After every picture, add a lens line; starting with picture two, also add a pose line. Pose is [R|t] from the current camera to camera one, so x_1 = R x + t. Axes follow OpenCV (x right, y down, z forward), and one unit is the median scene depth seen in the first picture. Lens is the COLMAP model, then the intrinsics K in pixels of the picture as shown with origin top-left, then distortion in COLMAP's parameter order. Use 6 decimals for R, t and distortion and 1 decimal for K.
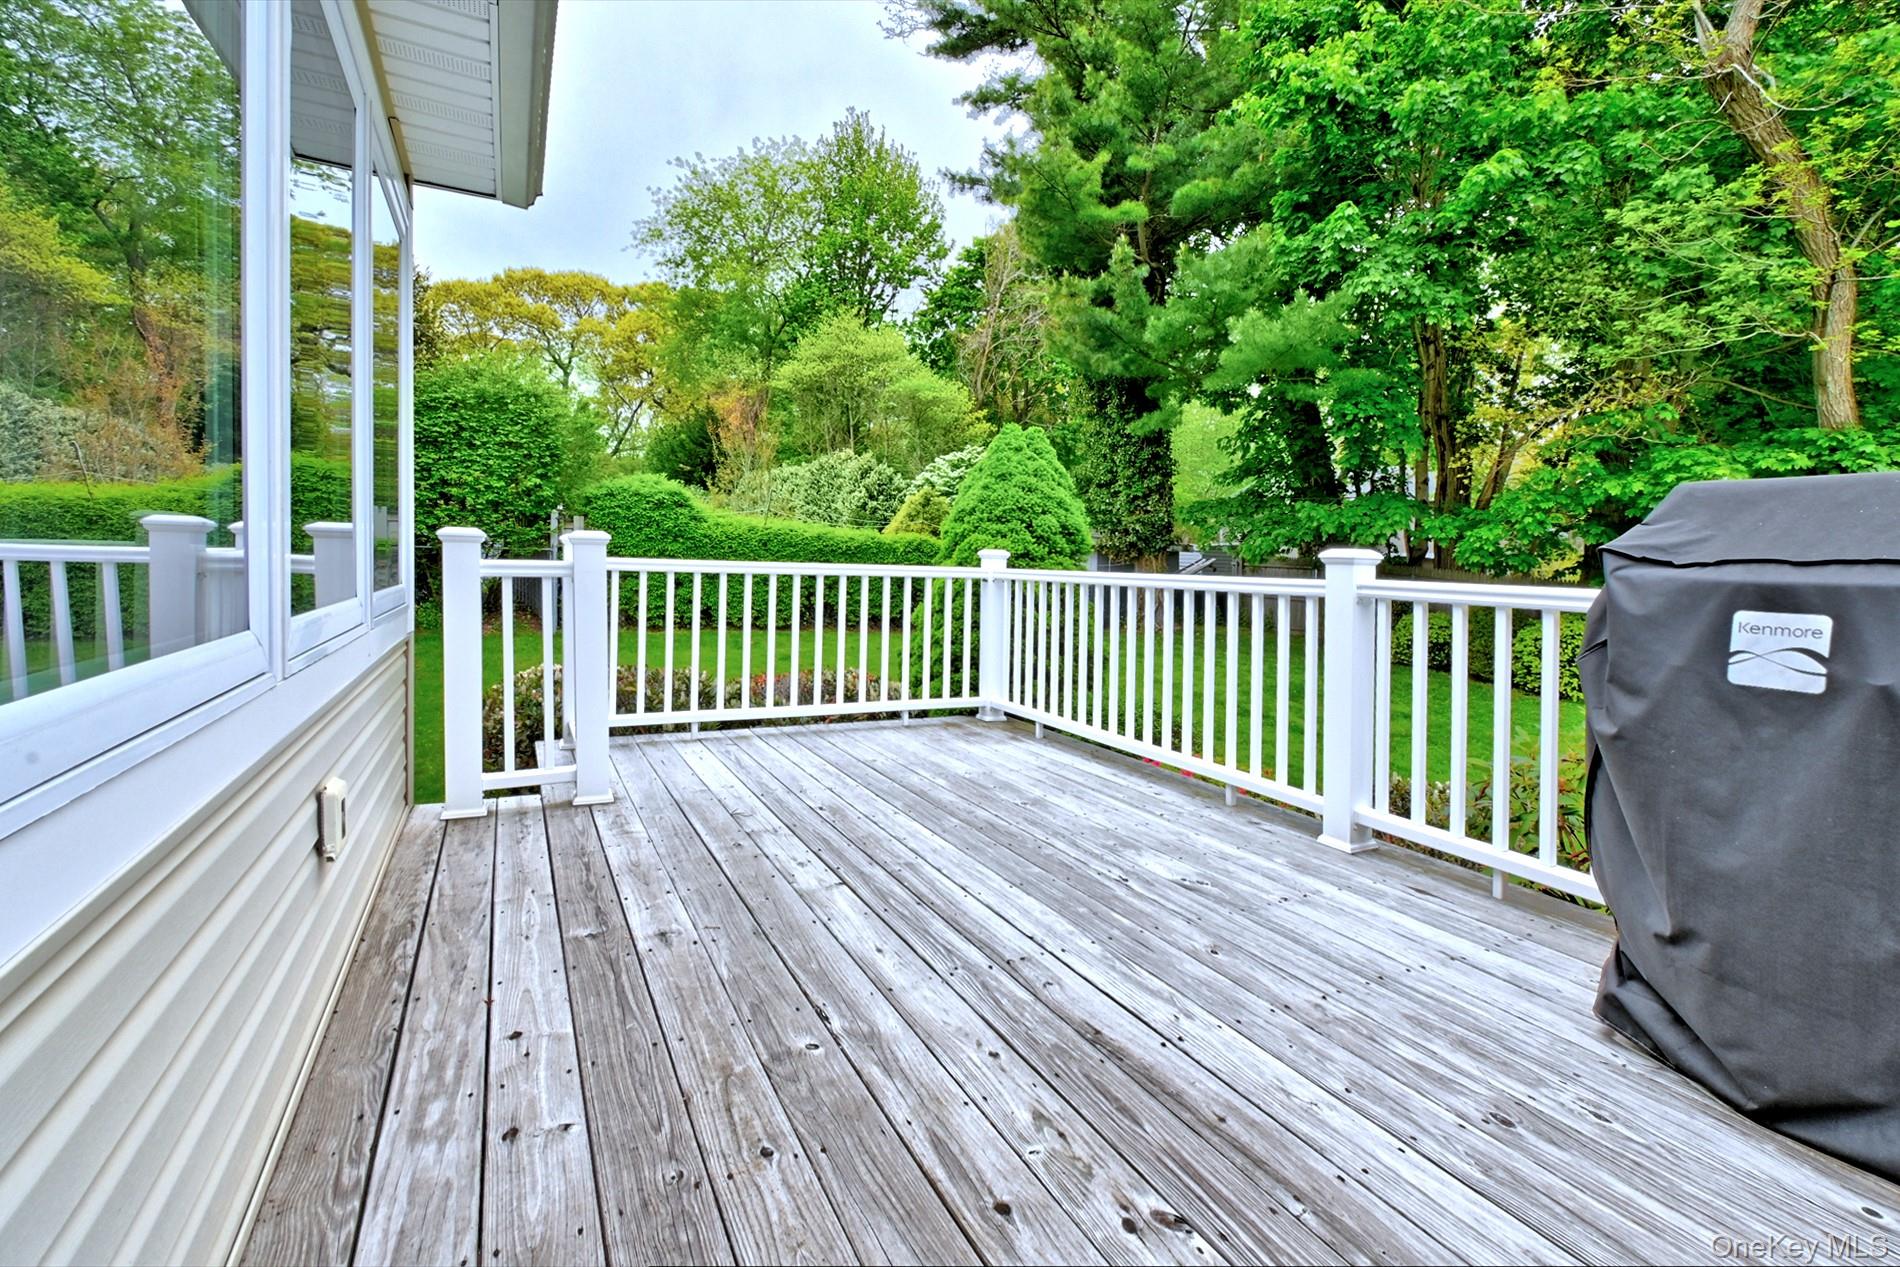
lens RADIAL K [[839.0, 0, 946.2], [0, 839.0, 579.1], [0, 0, 1]] dist [0.002959, 0.000063]
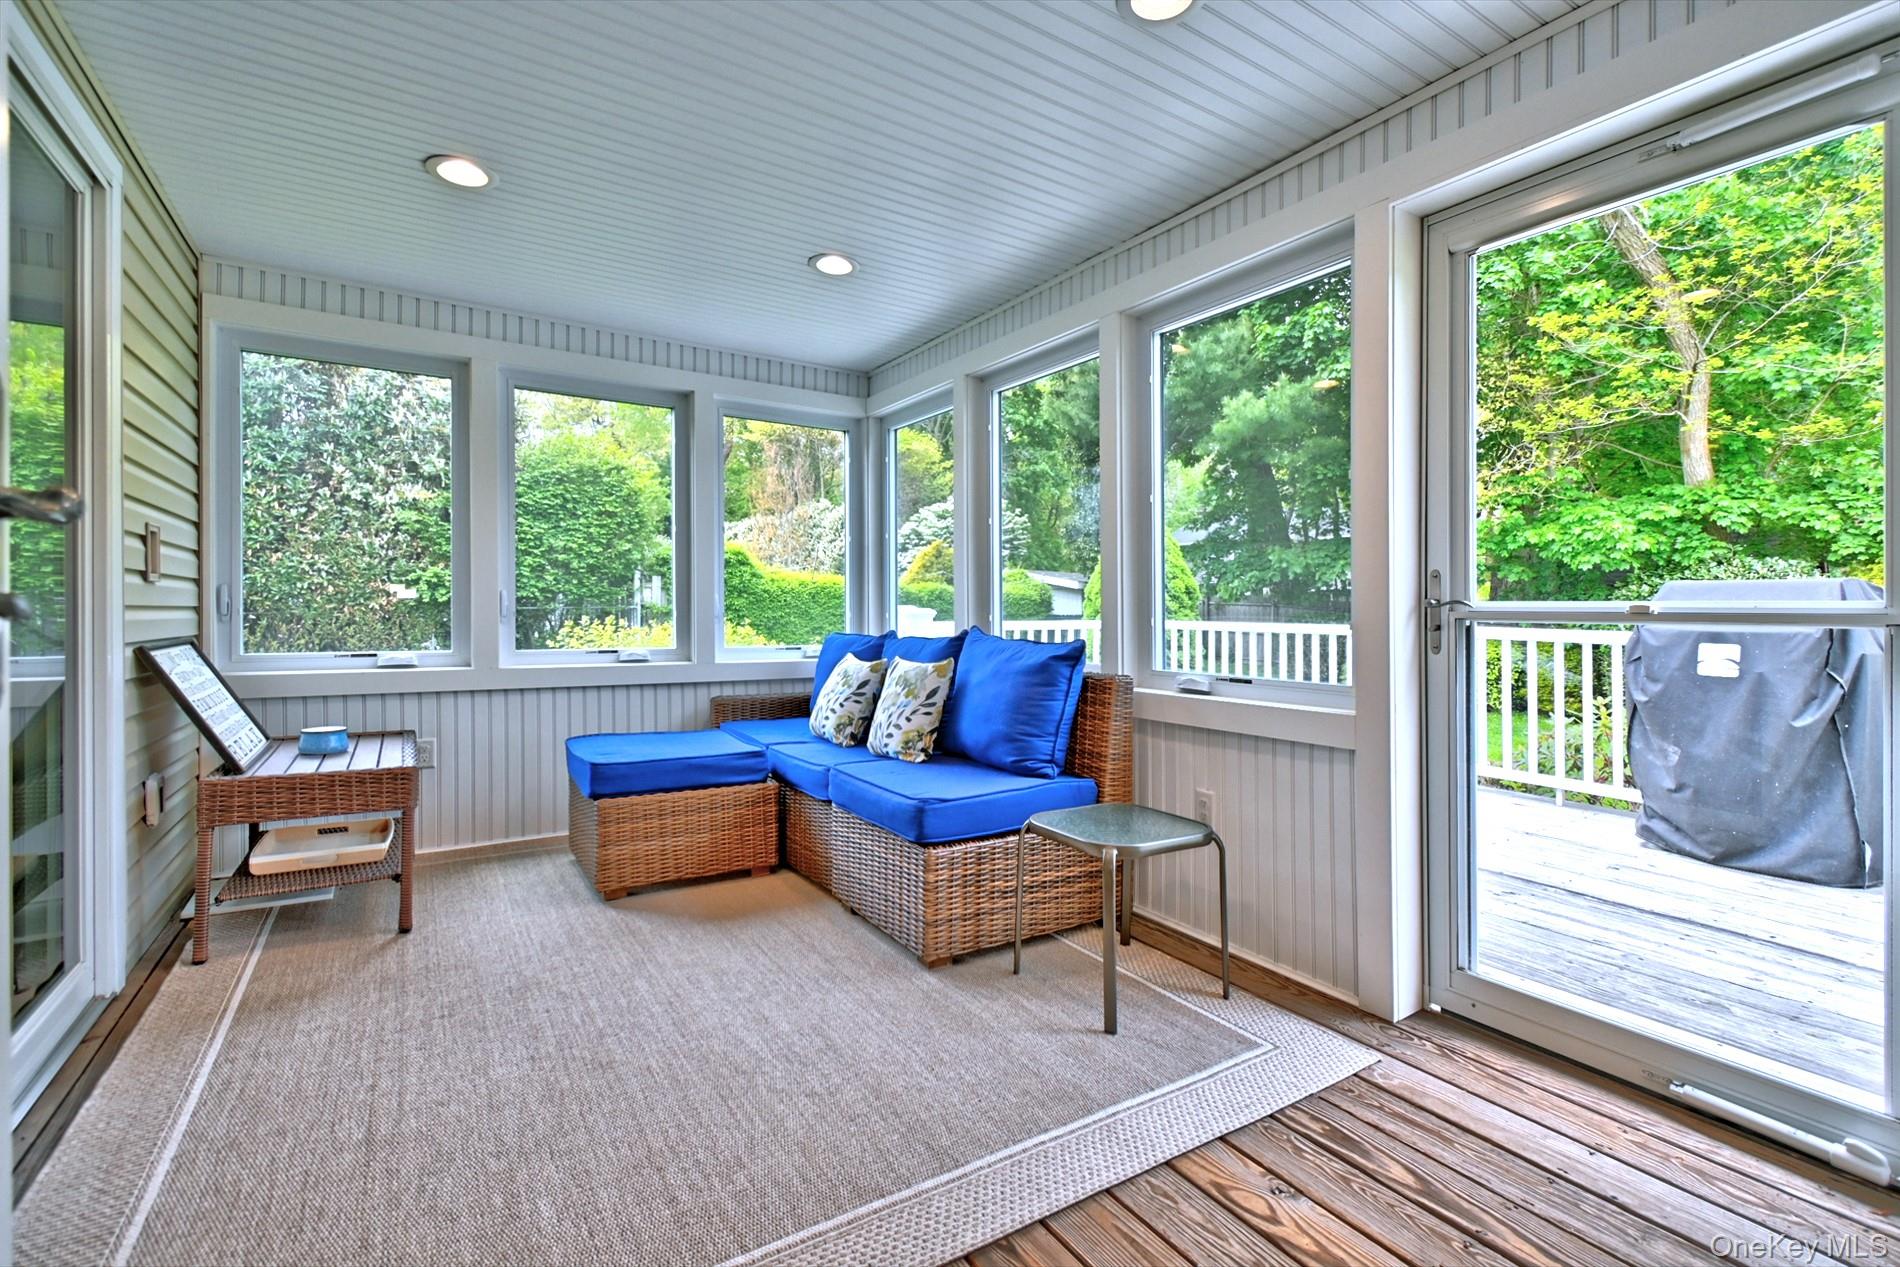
lens RADIAL K [[839.0, 0, 951.4], [0, 839.0, 622.3], [0, 0, 1]] dist [0.002959, 0.000063]
pose [[0.995312, -0.025325, 0.093339, -0.201631], [0.025006, 0.999677, 0.004586, -0.012584], [-0.093425, -0.002231, 0.995624, -0.168707]]
